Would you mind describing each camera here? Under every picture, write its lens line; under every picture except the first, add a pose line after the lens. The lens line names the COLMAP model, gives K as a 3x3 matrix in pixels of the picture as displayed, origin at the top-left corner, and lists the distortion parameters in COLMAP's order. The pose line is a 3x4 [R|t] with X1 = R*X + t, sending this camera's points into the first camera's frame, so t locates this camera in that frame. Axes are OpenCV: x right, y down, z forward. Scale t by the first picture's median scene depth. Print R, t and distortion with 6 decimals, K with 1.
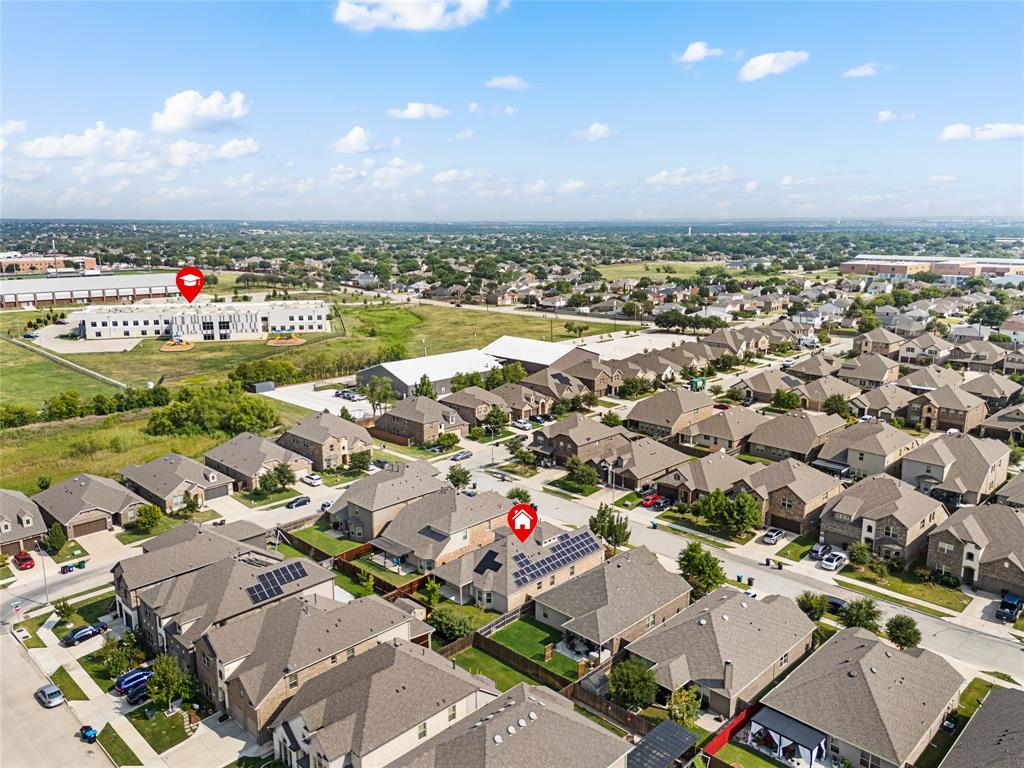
lens RADIAL K [[753.1, 0, 512.0], [0, 753.1, 384.0], [0, 0, 1]] dist [0.081702, -0.080823]
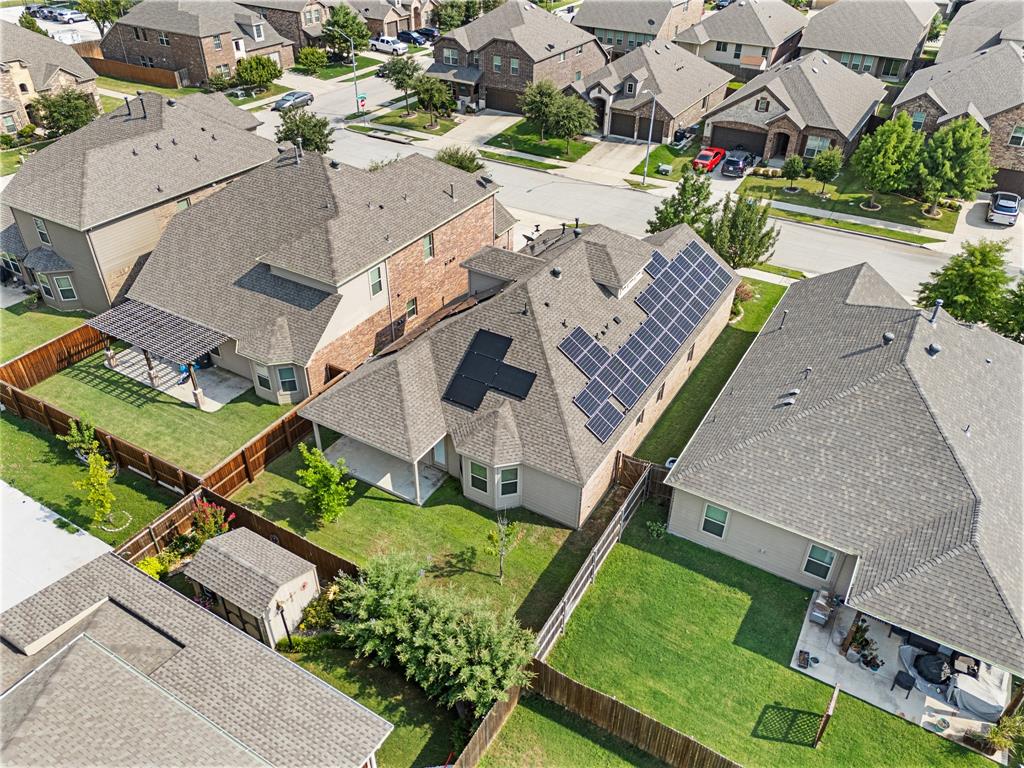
lens RADIAL K [[753.1, 0, 512.0], [0, 753.1, 384.0], [0, 0, 1]] dist [0.081702, -0.080823]
pose [[0.970805, -0.126149, 0.204021, -0.059787], [0.034961, 0.915874, 0.399940, 0.079072], [-0.237310, -0.381131, 0.893545, 0.491517]]
